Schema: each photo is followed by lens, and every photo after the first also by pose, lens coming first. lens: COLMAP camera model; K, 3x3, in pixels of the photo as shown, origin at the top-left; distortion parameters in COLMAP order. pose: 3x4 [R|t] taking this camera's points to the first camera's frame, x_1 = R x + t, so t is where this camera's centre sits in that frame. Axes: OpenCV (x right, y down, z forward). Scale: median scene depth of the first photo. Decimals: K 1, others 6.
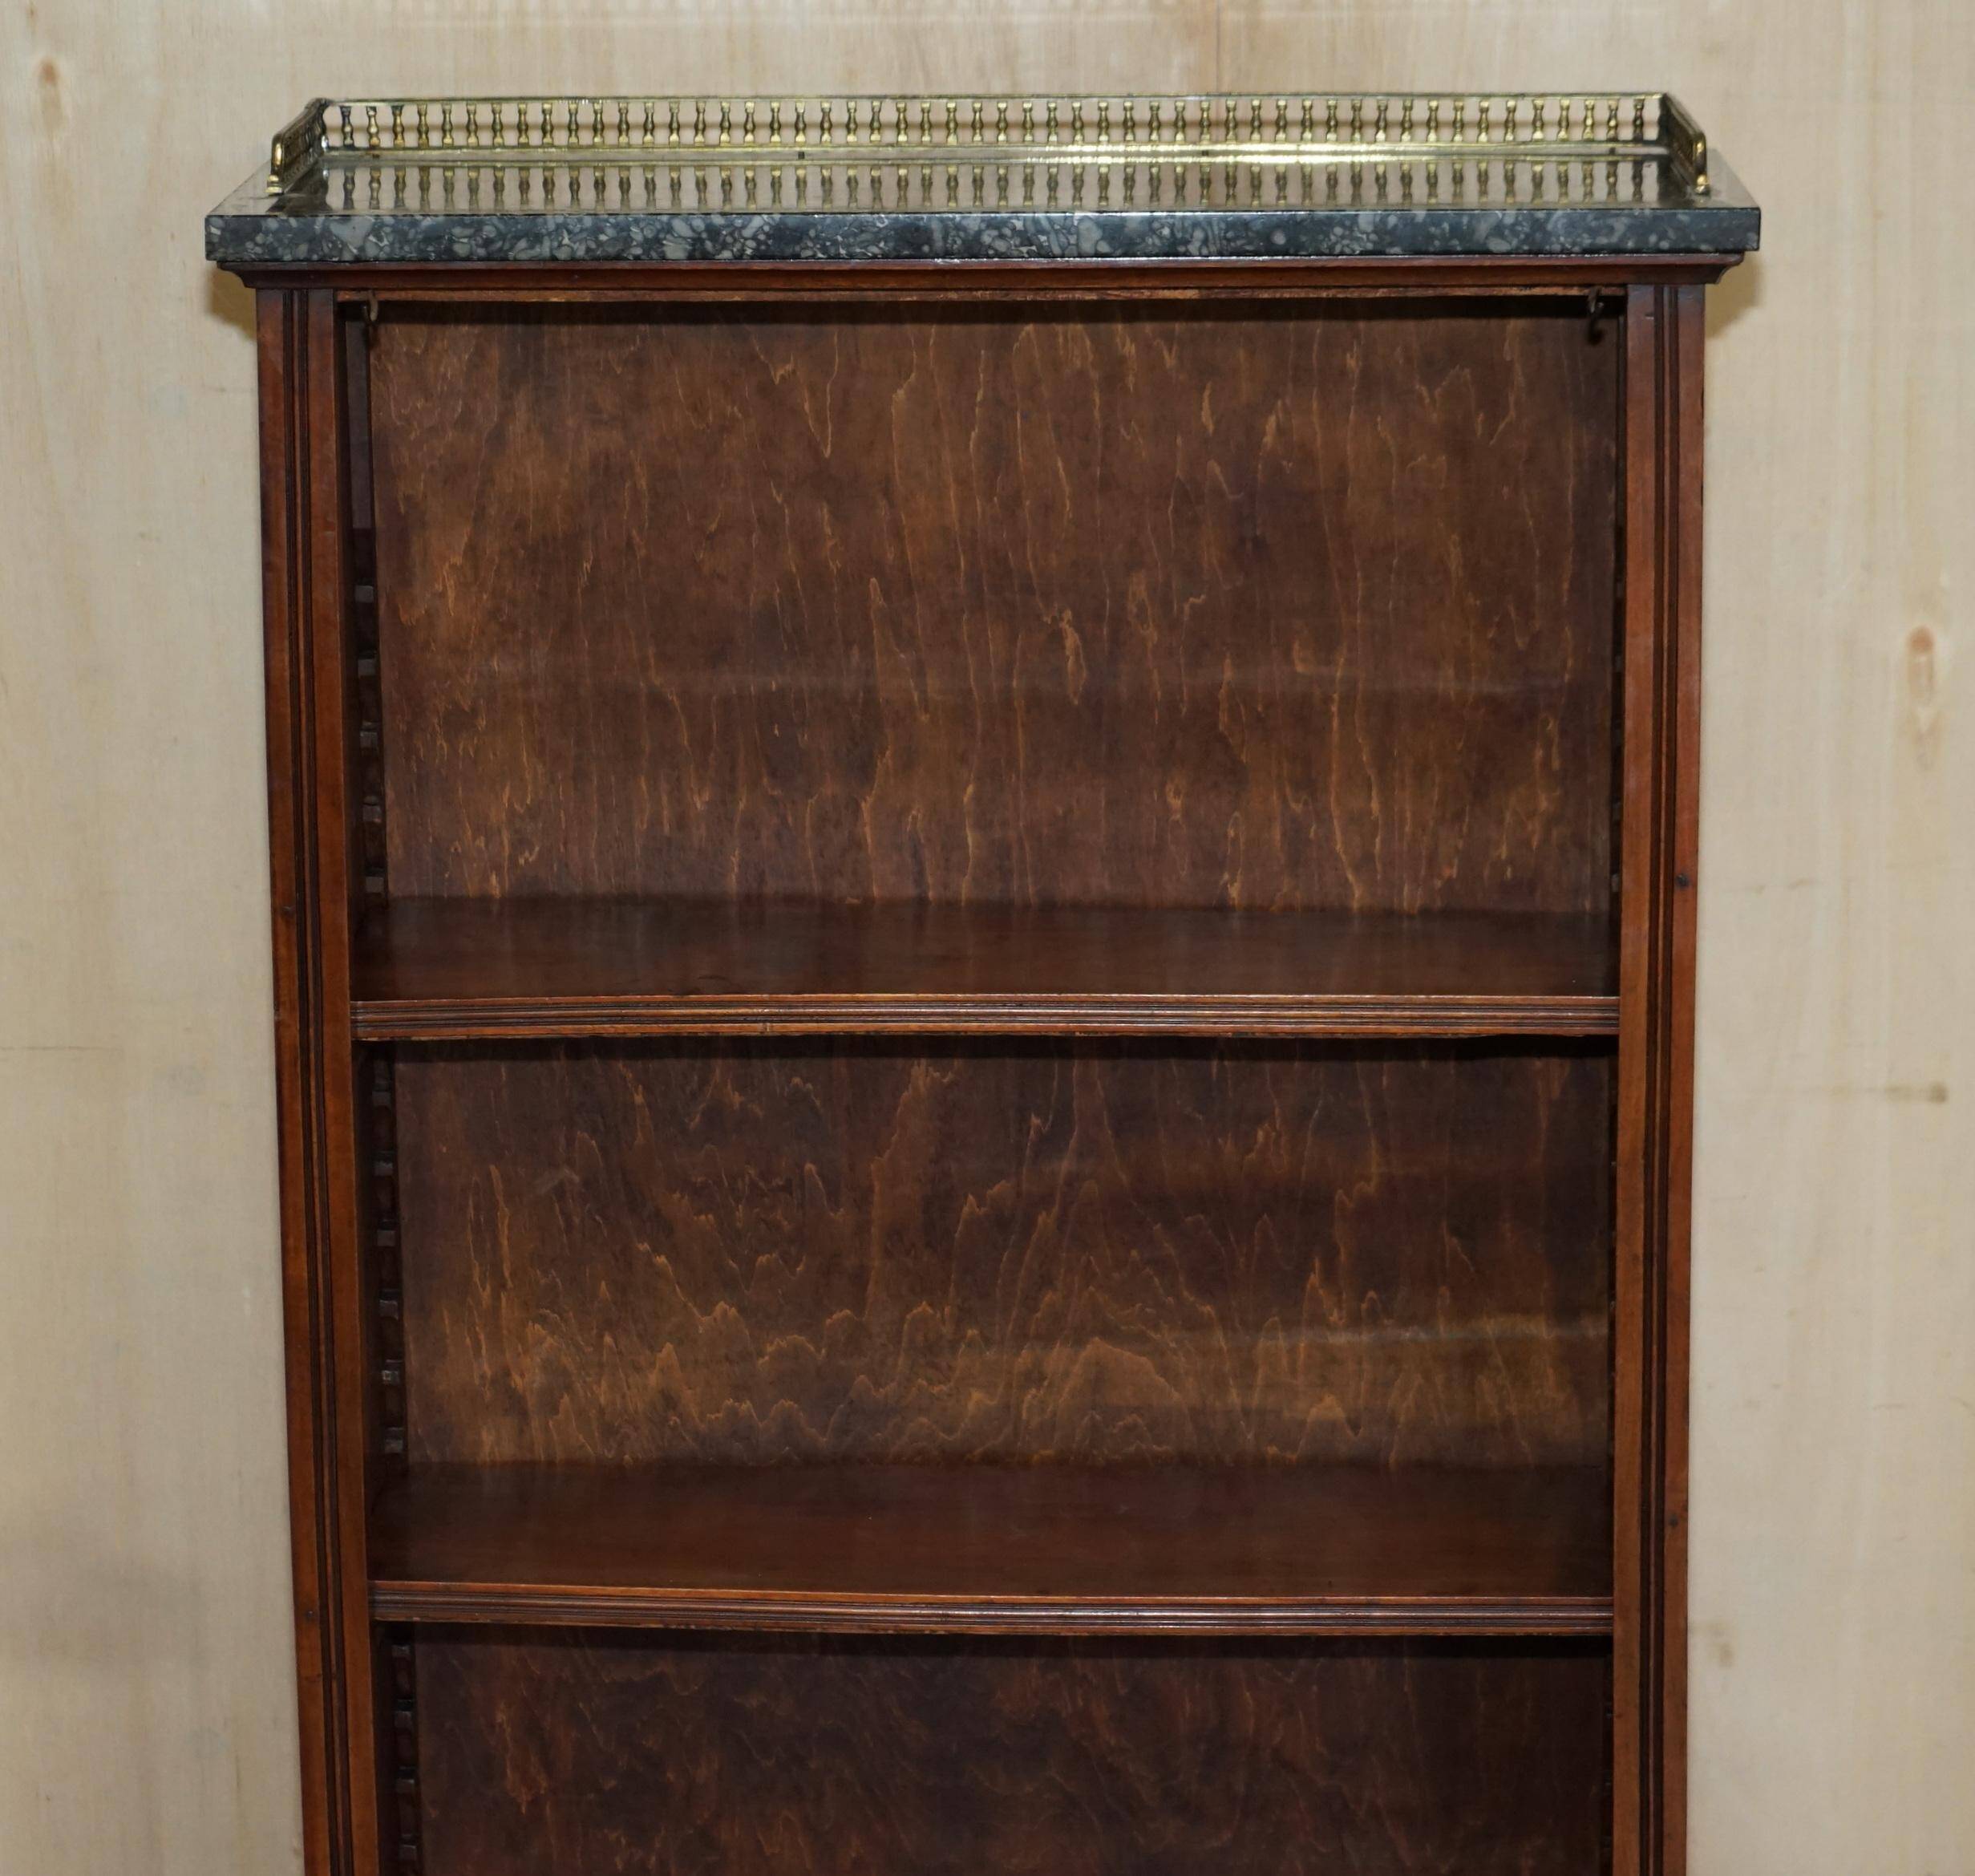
lens RADIAL K [[6518.7, 0, 895.6], [0, 6518.7, 1048.2], [0, 0, 1]] dist [-0.007825, -1.341942]
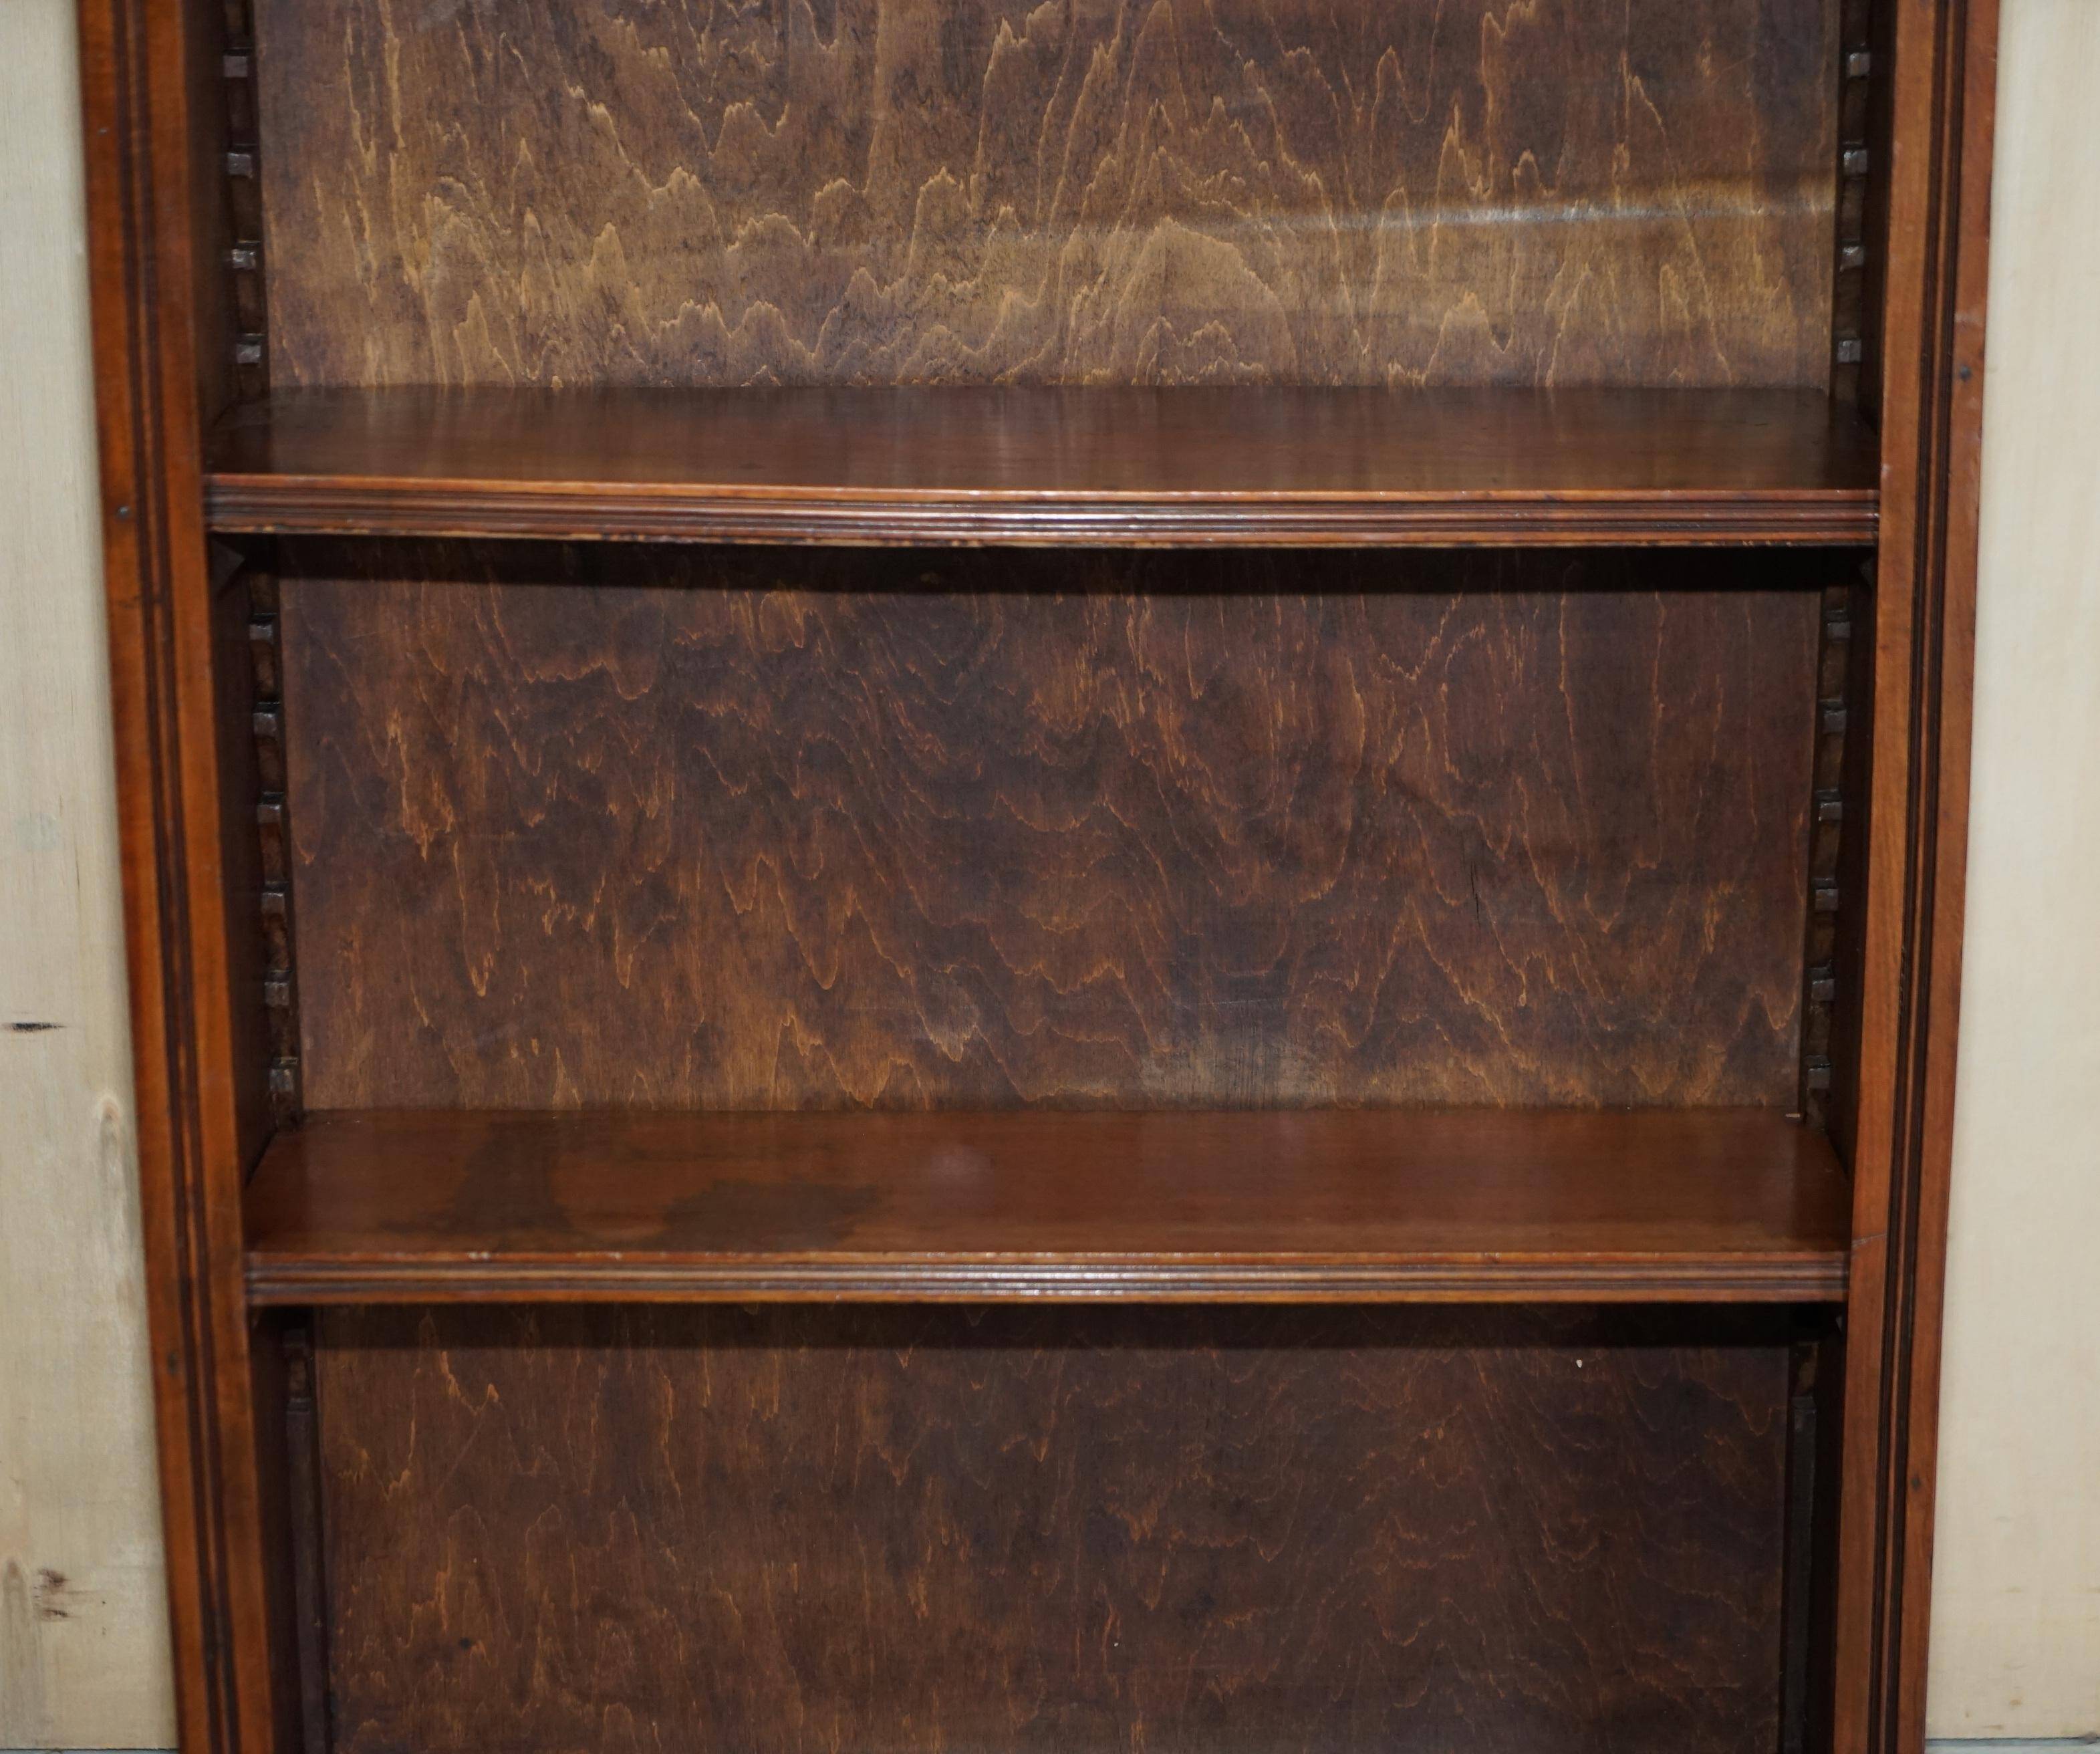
lens RADIAL K [[5357.6, 0, 993.1], [0, 5357.6, 1062.3], [0, 0, 1]] dist [-0.058945, 0.265662]
pose [[0.999444, -0.000883, 0.033328, -0.011071], [-0.000537, 0.999093, 0.042578, 0.120020], [-0.033335, -0.042573, 0.998537, 0.376566]]
